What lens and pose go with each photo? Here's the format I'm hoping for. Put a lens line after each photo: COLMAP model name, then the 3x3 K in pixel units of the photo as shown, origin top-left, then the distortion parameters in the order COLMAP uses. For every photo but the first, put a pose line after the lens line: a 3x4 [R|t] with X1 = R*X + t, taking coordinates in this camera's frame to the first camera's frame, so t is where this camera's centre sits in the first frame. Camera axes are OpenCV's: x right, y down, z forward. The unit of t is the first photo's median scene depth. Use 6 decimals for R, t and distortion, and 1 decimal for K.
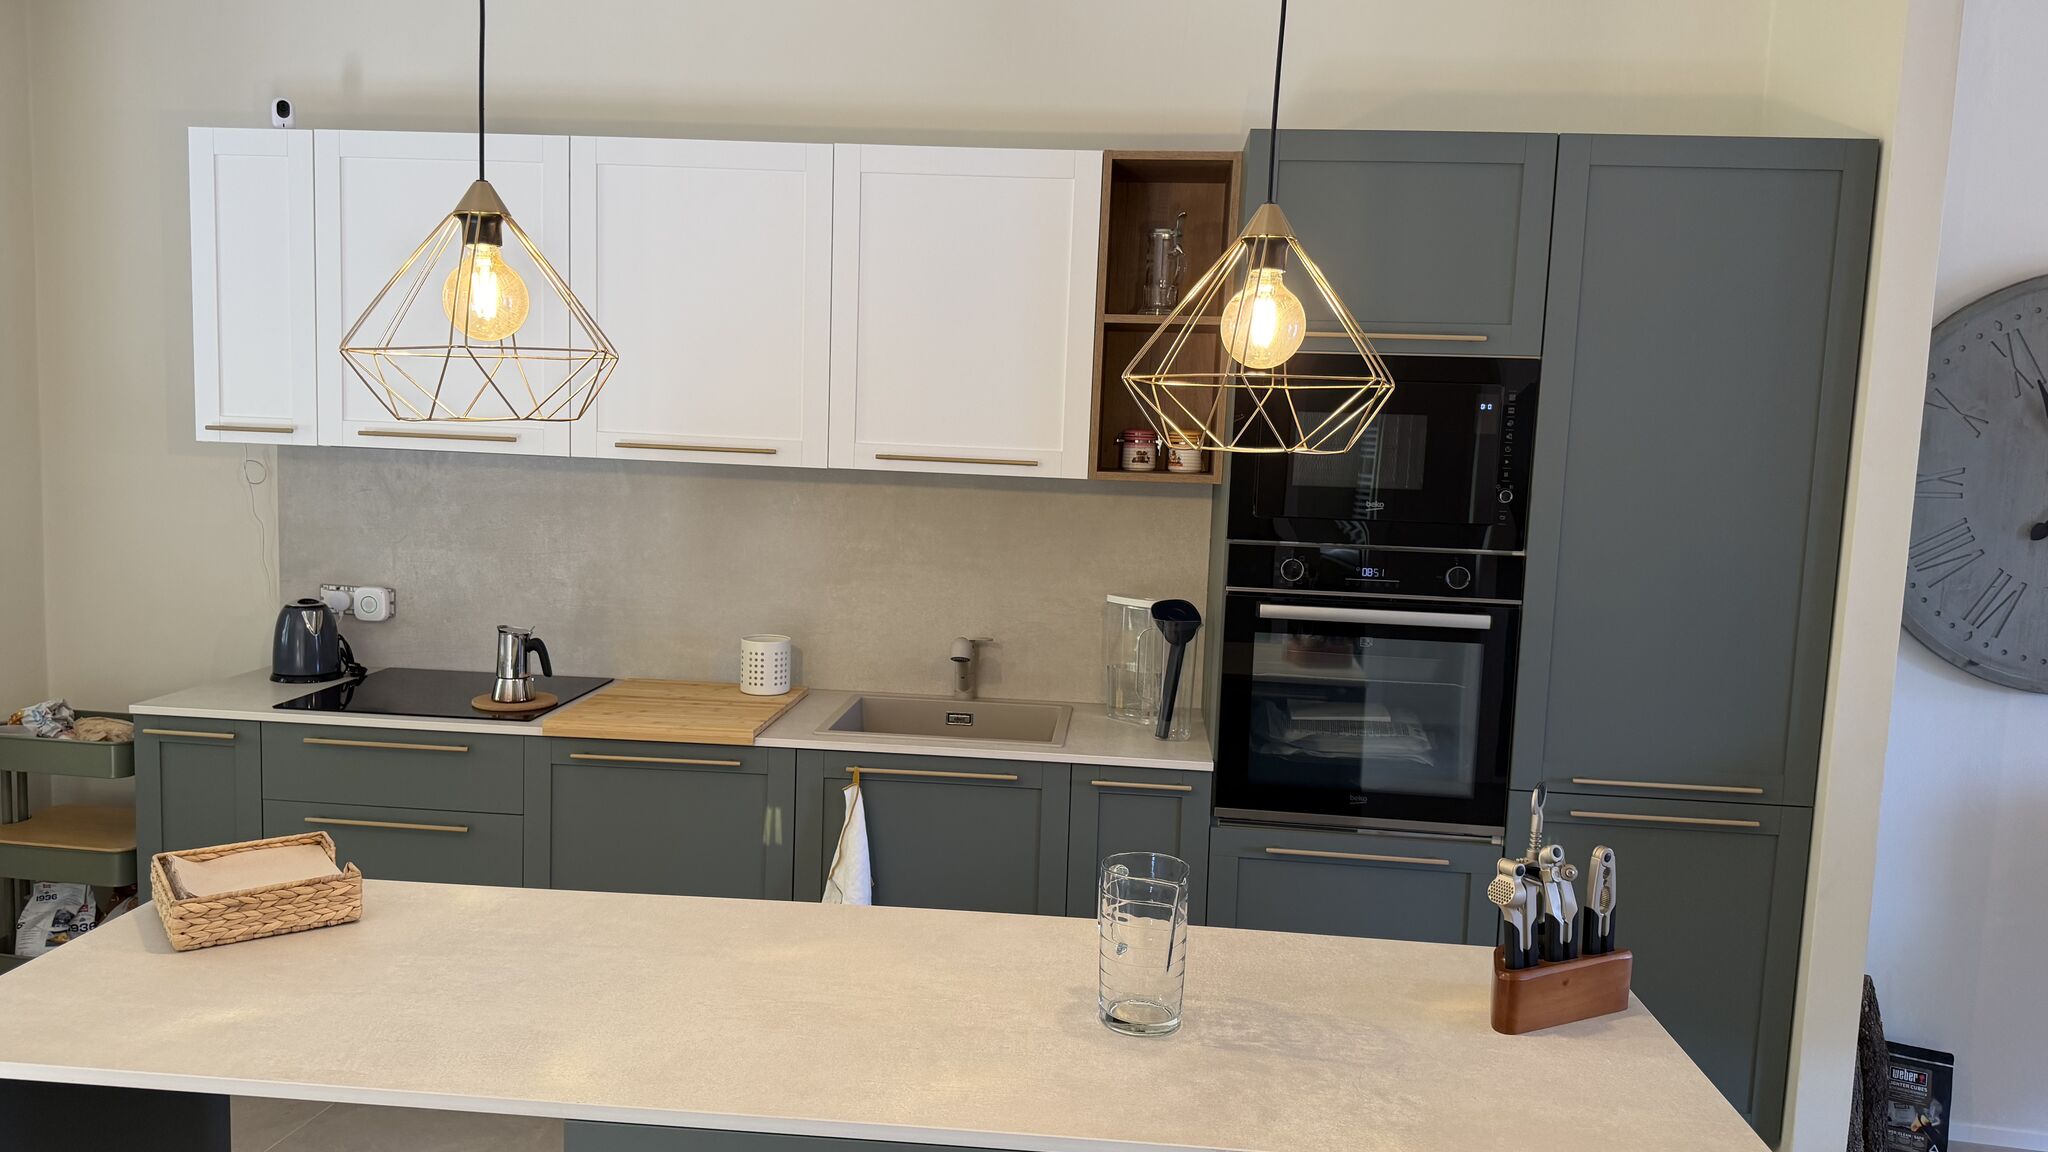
lens RADIAL K [[1433.5, 0, 999.3], [0, 1433.5, 554.9], [0, 0, 1]] dist [0.172235, -0.346379]
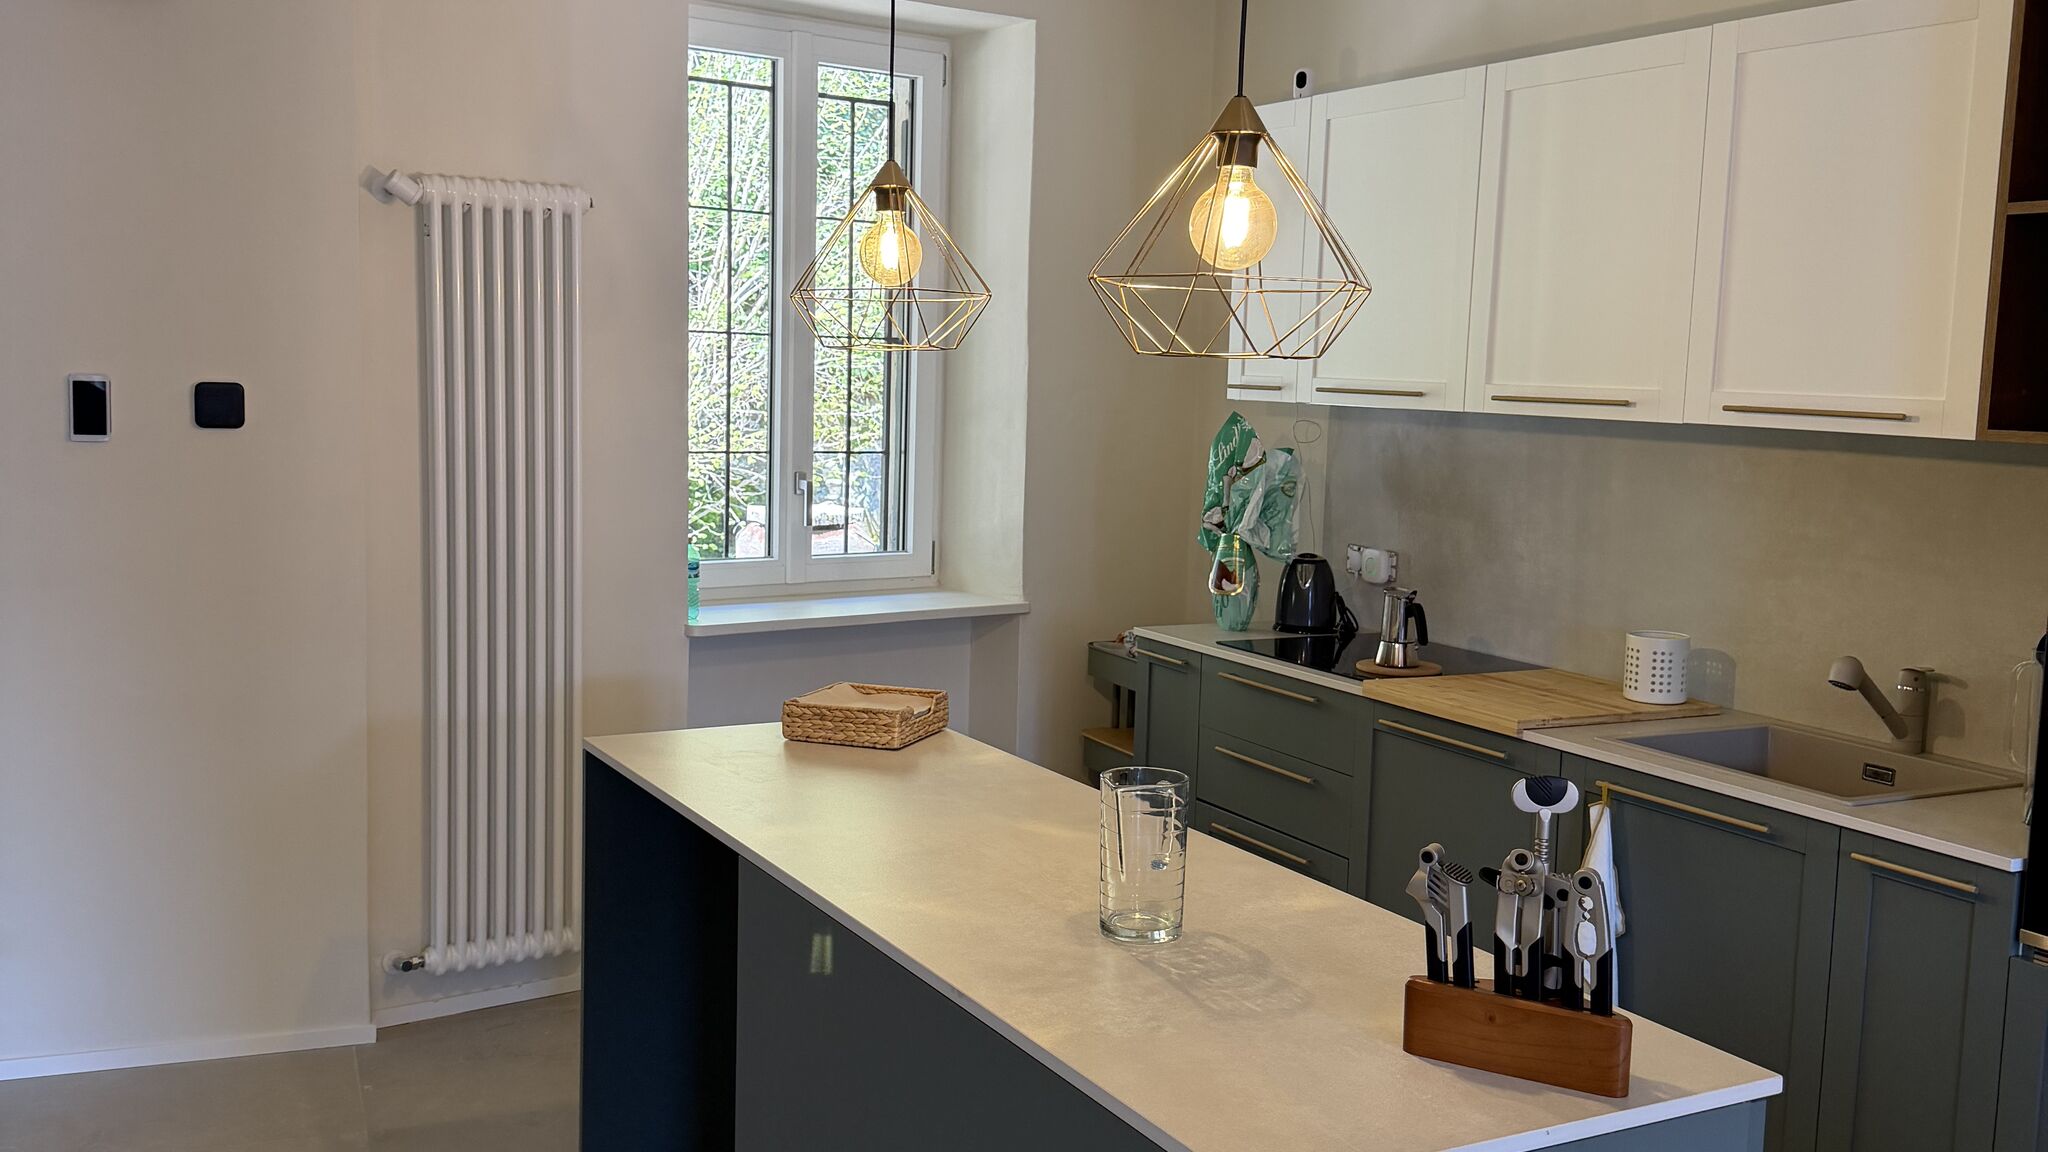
lens RADIAL K [[1881.0, 0, 1008.4], [0, 1881.0, 576.1], [0, 0, 1]] dist [0.194884, -0.466374]
pose [[0.537566, 0.073910, -0.839976, 0.591268], [-0.085066, 0.995823, 0.033183, 0.021566], [0.838920, 0.053616, 0.541608, 0.108487]]
